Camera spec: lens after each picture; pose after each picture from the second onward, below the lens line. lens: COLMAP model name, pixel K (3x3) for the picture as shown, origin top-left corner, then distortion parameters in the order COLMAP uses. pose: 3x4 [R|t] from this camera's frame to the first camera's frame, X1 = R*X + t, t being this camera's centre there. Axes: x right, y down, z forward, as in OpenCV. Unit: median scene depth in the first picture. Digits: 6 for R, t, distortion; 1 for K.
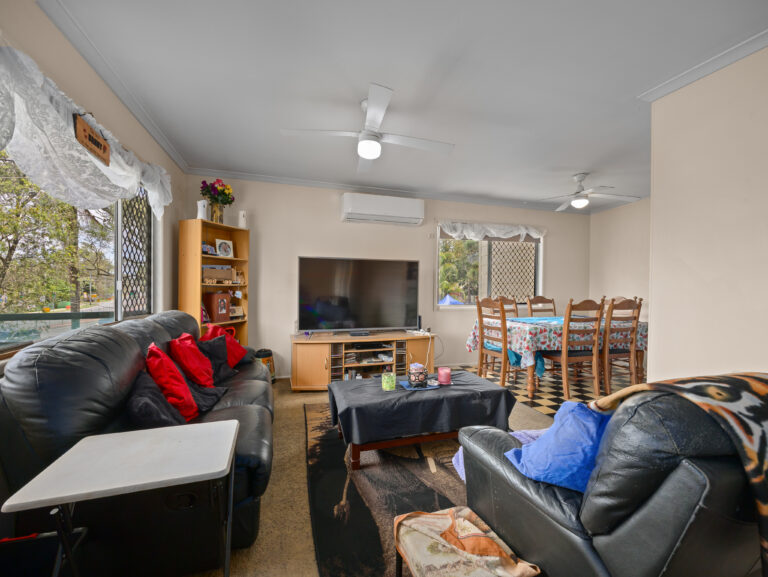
lens RADIAL K [[333.8, 0, 382.5], [0, 333.8, 288.7], [0, 0, 1]] dist [-0.006491, -0.000098]
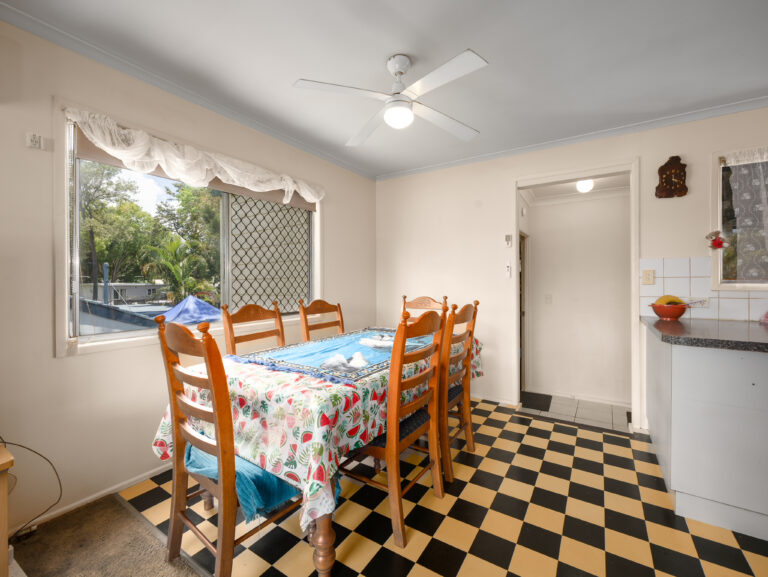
lens RADIAL K [[333.8, 0, 382.7], [0, 333.8, 285.9], [0, 0, 1]] dist [-0.006491, -0.000098]
pose [[0.774611, -0.018985, 0.632153, 0.218612], [0.018577, 0.999801, 0.007263, -0.005386], [-0.632165, 0.006118, 0.774810, 0.549180]]
